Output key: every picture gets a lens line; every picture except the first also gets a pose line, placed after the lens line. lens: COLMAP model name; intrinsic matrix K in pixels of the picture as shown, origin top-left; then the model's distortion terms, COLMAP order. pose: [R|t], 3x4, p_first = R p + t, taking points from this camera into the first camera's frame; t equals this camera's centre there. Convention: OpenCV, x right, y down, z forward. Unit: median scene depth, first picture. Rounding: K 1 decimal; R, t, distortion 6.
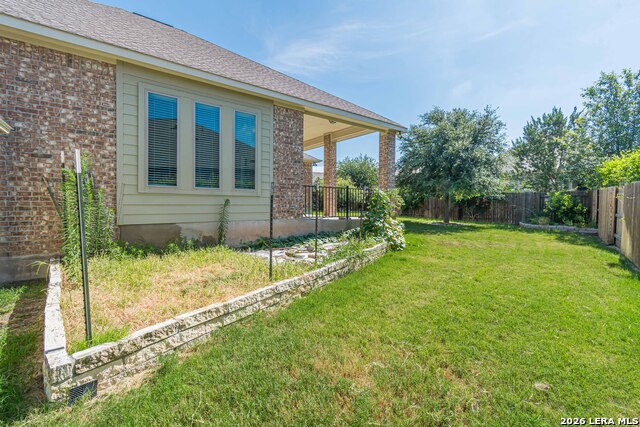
lens RADIAL K [[283.9, 0, 319.5], [0, 283.9, 208.1], [0, 0, 1]] dist [0.000041, 0.000069]
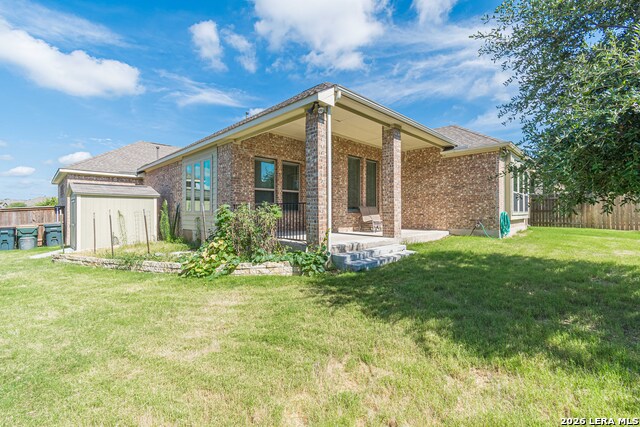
lens RADIAL K [[283.9, 0, 321.6], [0, 283.9, 212.1], [0, 0, 1]] dist [0.000041, 0.000069]
pose [[0.137004, -0.000996, -0.990570, 0.653891], [-0.006267, 0.999979, -0.001872, -0.029565], [0.990551, 0.006464, 0.136995, 0.692673]]
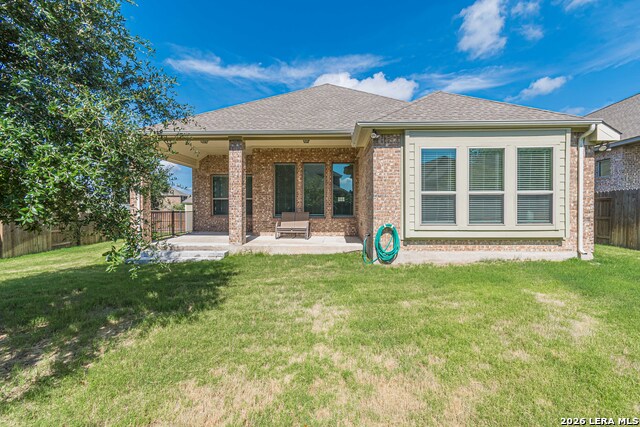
lens RADIAL K [[283.9, 0, 321.6], [0, 283.9, 212.5], [0, 0, 1]] dist [0.000041, 0.000069]
pose [[-0.628134, 0.018287, -0.777891, 0.439756], [-0.003260, 0.999653, 0.026133, -0.068807], [0.778099, 0.018951, -0.627856, 1.523882]]
